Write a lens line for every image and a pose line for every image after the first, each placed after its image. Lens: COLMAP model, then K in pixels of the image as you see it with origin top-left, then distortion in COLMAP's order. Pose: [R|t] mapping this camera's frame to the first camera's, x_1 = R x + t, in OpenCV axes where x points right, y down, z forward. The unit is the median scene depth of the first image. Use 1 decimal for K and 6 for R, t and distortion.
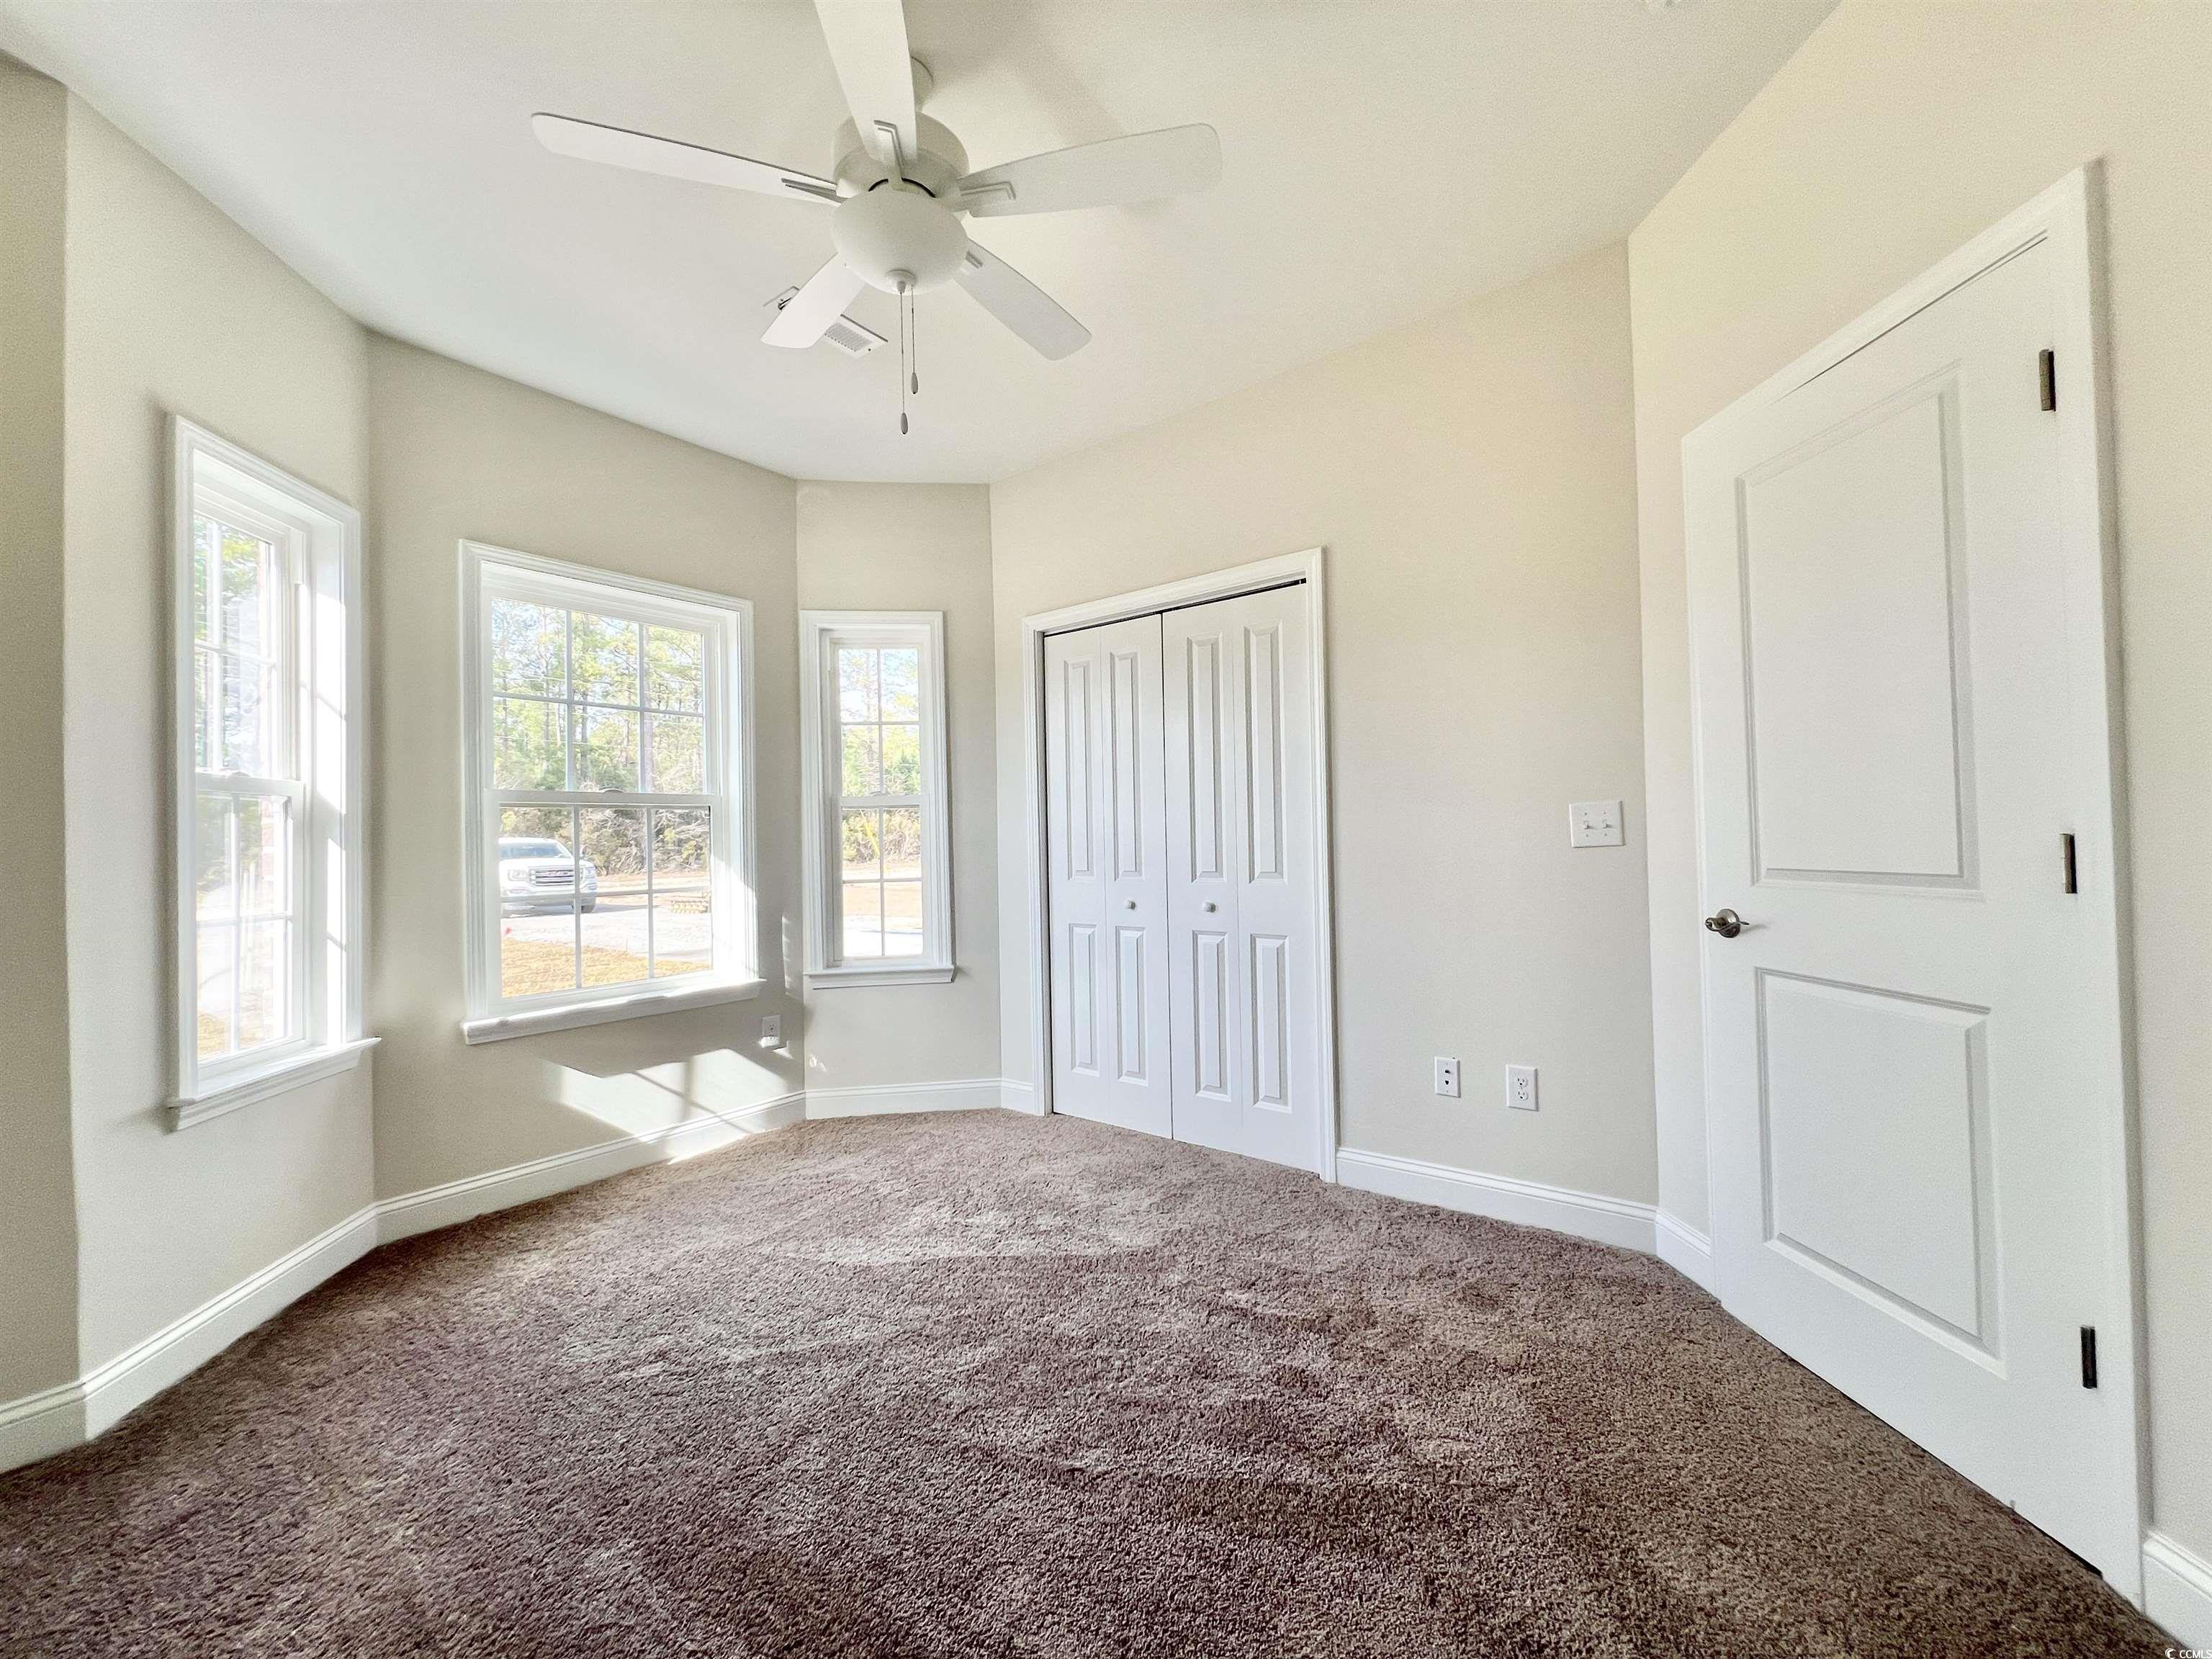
lens RADIAL K [[888.6, 0, 1096.7], [0, 888.6, 822.1], [0, 0, 1]] dist [0.000791, 0.000068]
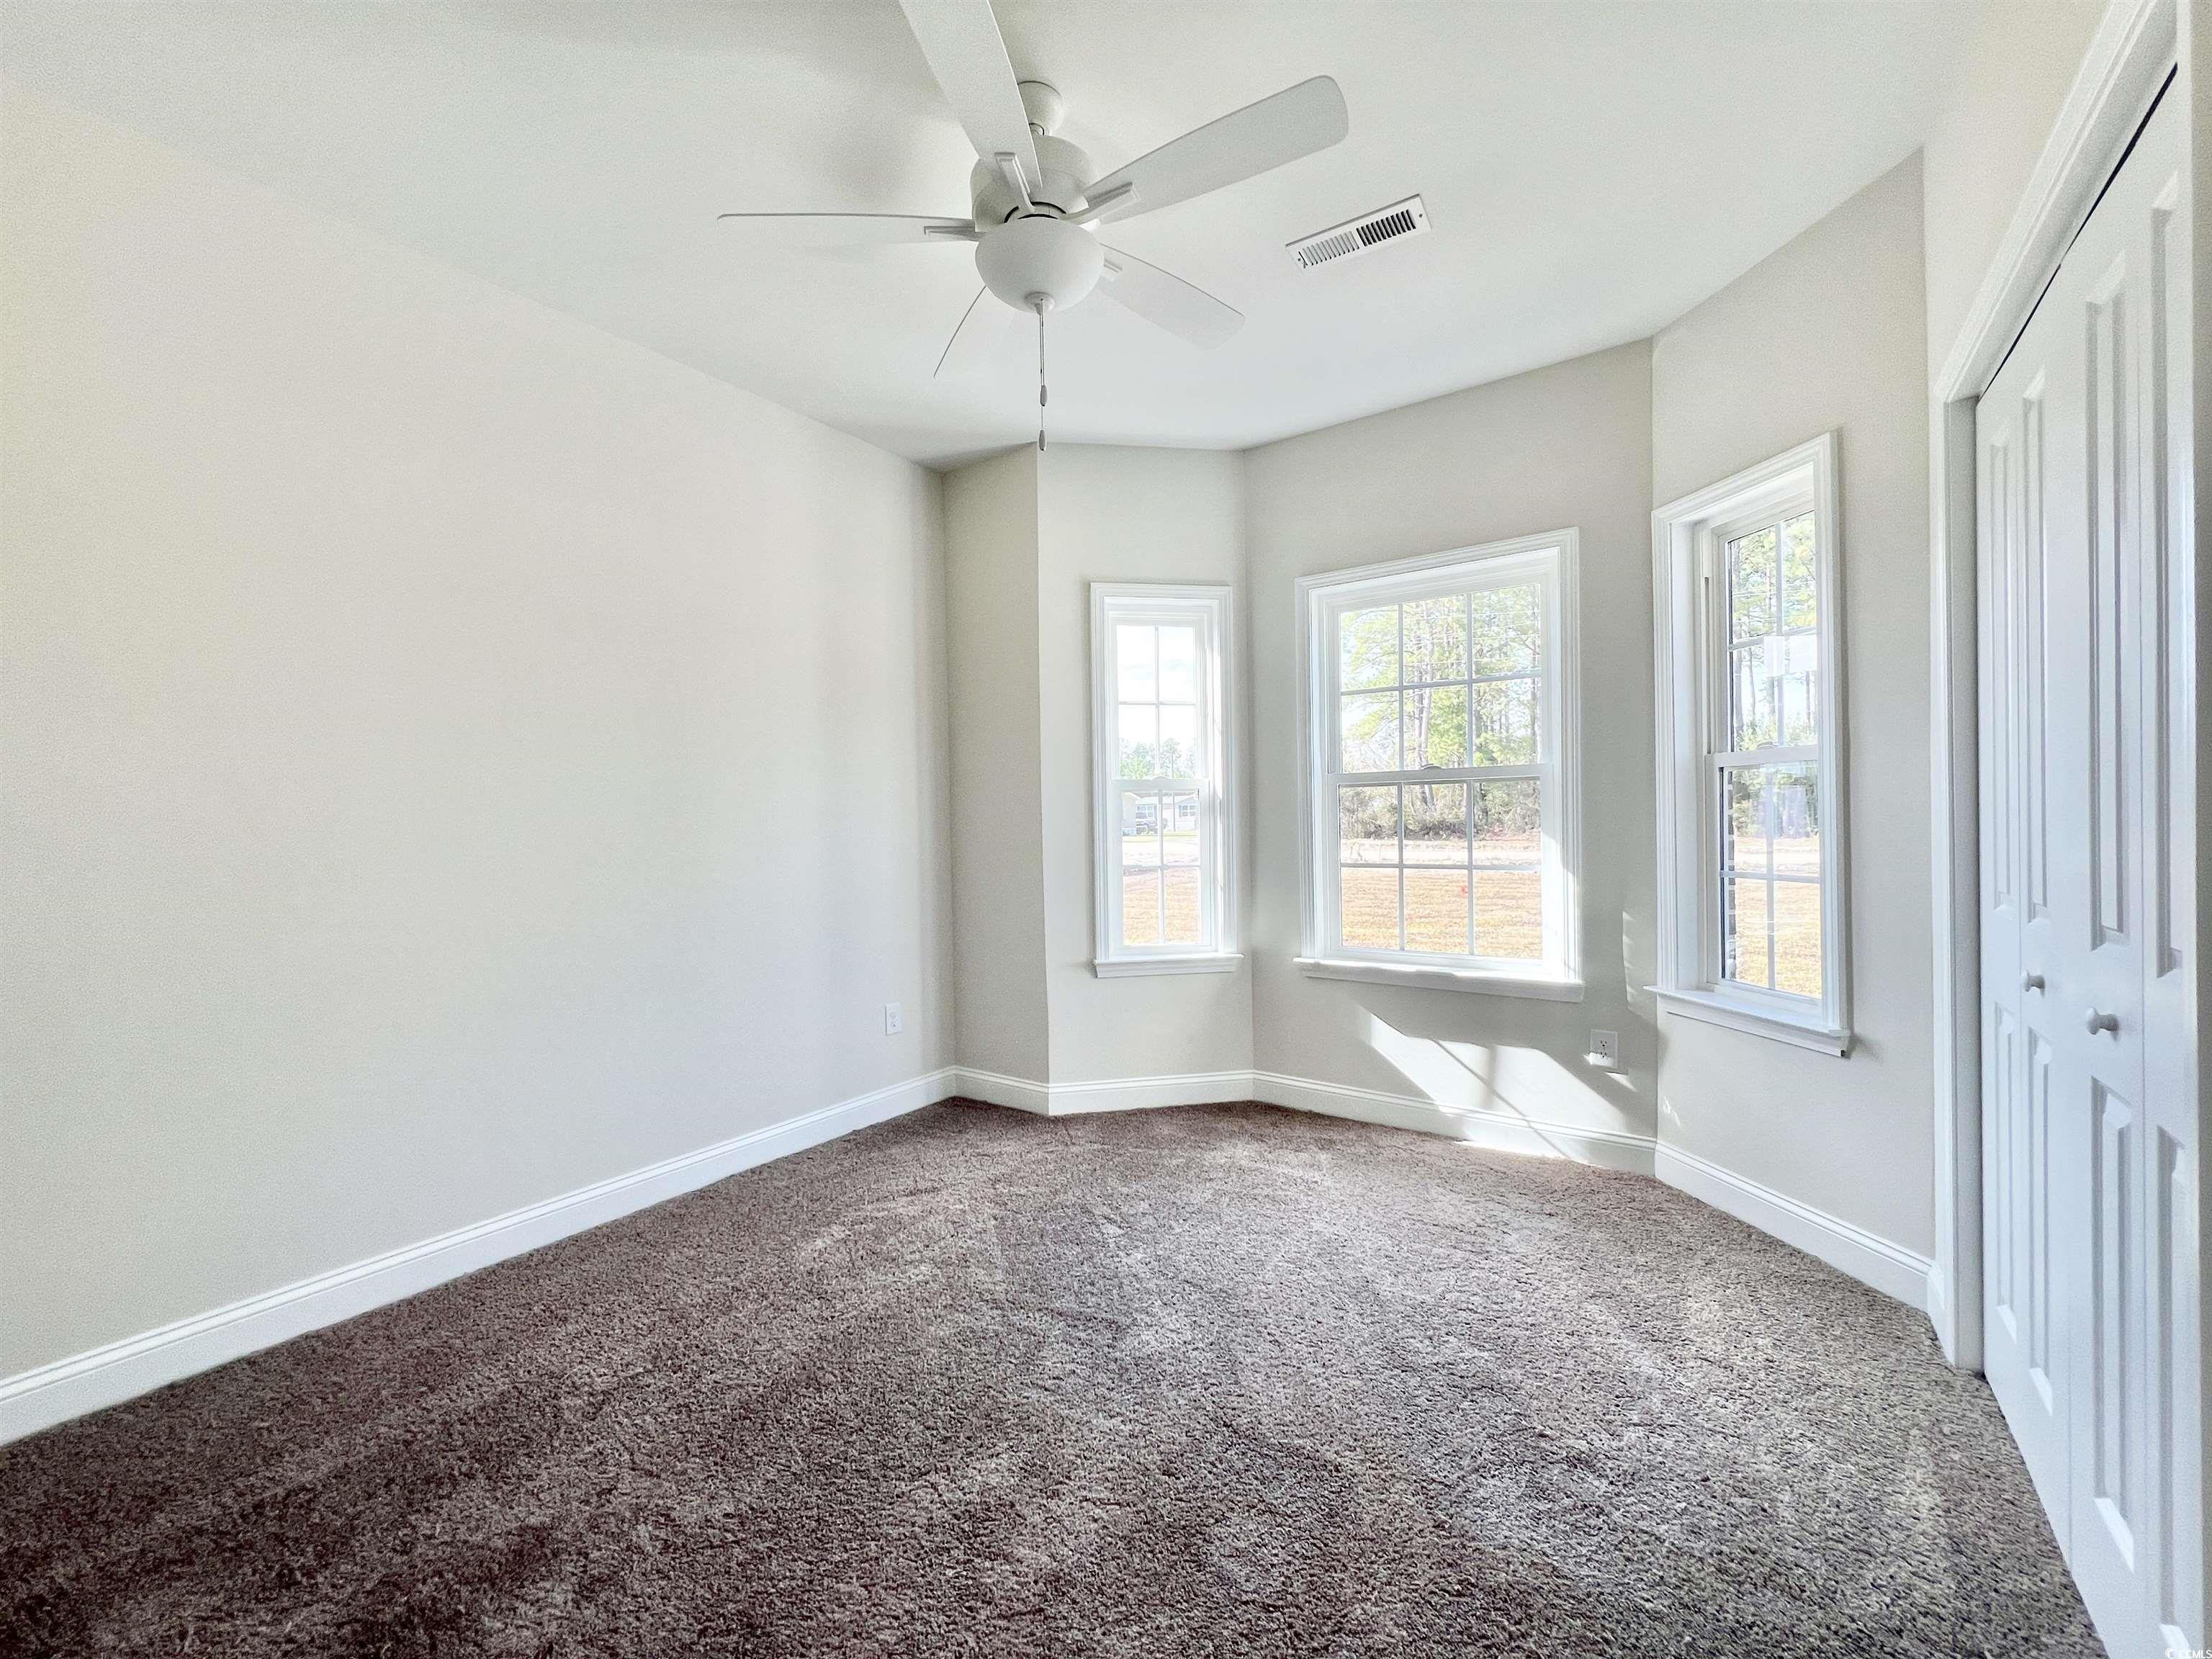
lens RADIAL K [[888.6, 0, 1096.7], [0, 888.6, 822.1], [0, 0, 1]] dist [0.000791, 0.000068]
pose [[0.045972, 0.027718, -0.998558, 0.471347], [0.037741, 0.998853, 0.029464, -0.016687], [0.998230, -0.039042, 0.044873, 0.559689]]
